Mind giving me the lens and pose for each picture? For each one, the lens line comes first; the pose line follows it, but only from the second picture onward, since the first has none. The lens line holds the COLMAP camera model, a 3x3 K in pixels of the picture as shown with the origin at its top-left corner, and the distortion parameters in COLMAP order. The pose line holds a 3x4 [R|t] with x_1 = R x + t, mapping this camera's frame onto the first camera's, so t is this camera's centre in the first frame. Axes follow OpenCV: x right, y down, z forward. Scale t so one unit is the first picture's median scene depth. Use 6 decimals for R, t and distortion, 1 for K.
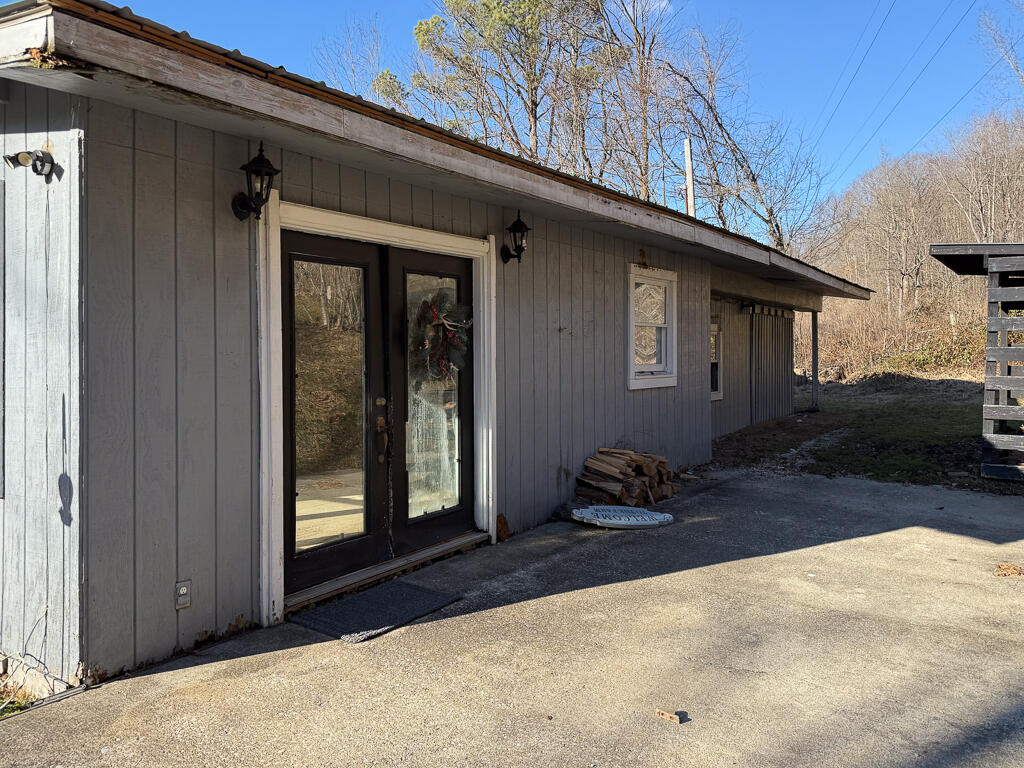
lens RADIAL K [[765.7, 0, 497.1], [0, 765.7, 360.6], [0, 0, 1]] dist [0.084808, -0.138747]
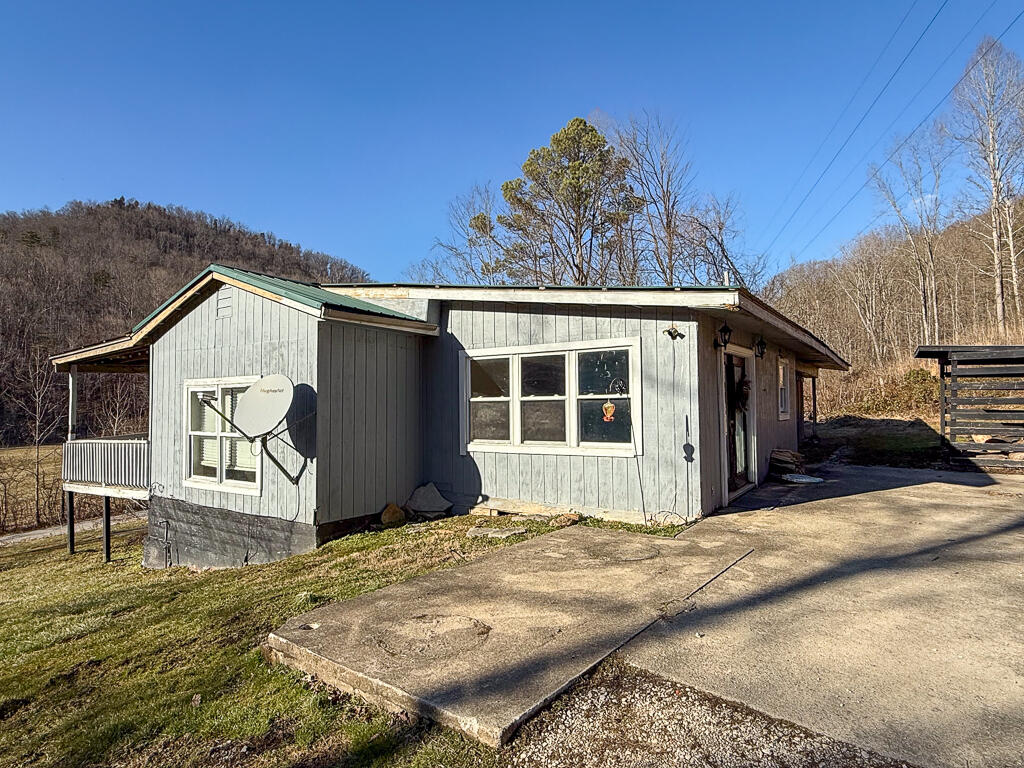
lens RADIAL K [[593.4, 0, 512.0], [0, 593.4, 384.0], [0, 0, 1]] dist [-0.001737, -0.000323]
pose [[0.999538, -0.006533, 0.029676, -0.553074], [0.007968, 0.998792, -0.048489, 0.013224], [-0.029324, 0.048703, 0.998383, -0.497958]]
